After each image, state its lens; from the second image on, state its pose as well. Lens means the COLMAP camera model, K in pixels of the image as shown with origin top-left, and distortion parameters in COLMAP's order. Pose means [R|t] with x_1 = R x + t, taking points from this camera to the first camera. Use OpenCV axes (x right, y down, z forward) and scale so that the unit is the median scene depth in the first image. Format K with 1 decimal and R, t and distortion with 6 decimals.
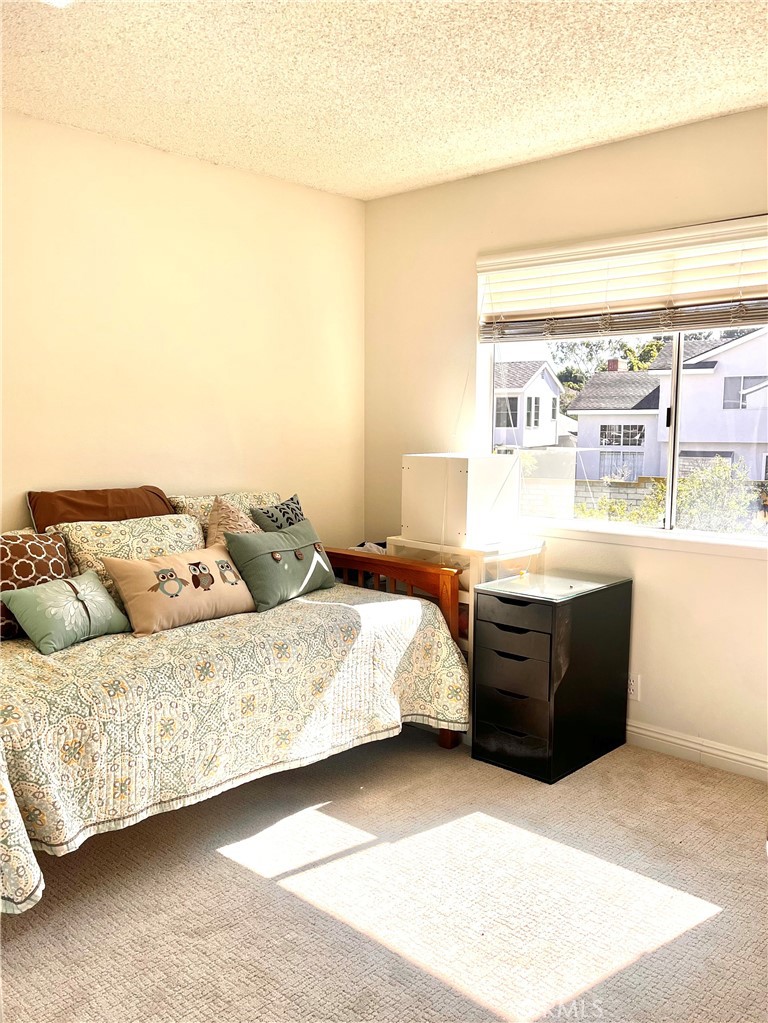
lens RADIAL K [[843.2, 0, 384.0], [0, 843.2, 511.5], [0, 0, 1]] dist [0.002624, 0.000019]
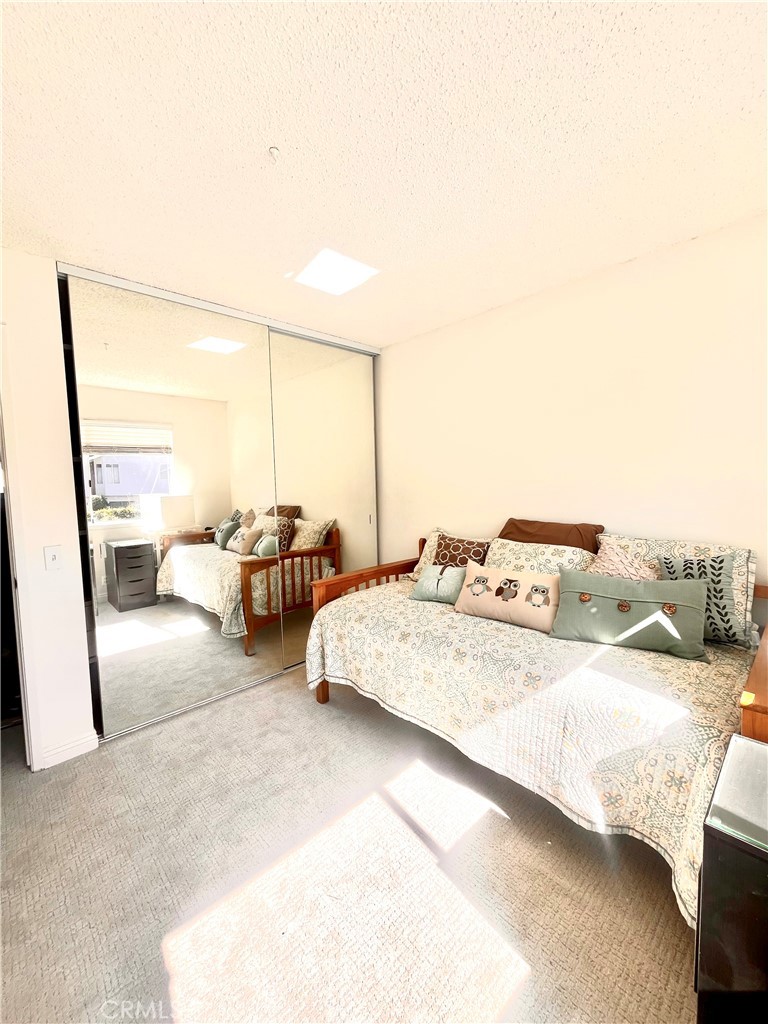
lens RADIAL K [[414.4, 0, 384.0], [0, 414.4, 512.0], [0, 0, 1]] dist [-0.001493, -0.000210]
pose [[-0.047583, 0.078031, -0.995815, 0.458639], [-0.087600, 0.992777, 0.081979, -0.087388], [0.995019, 0.091134, -0.040404, 0.825114]]
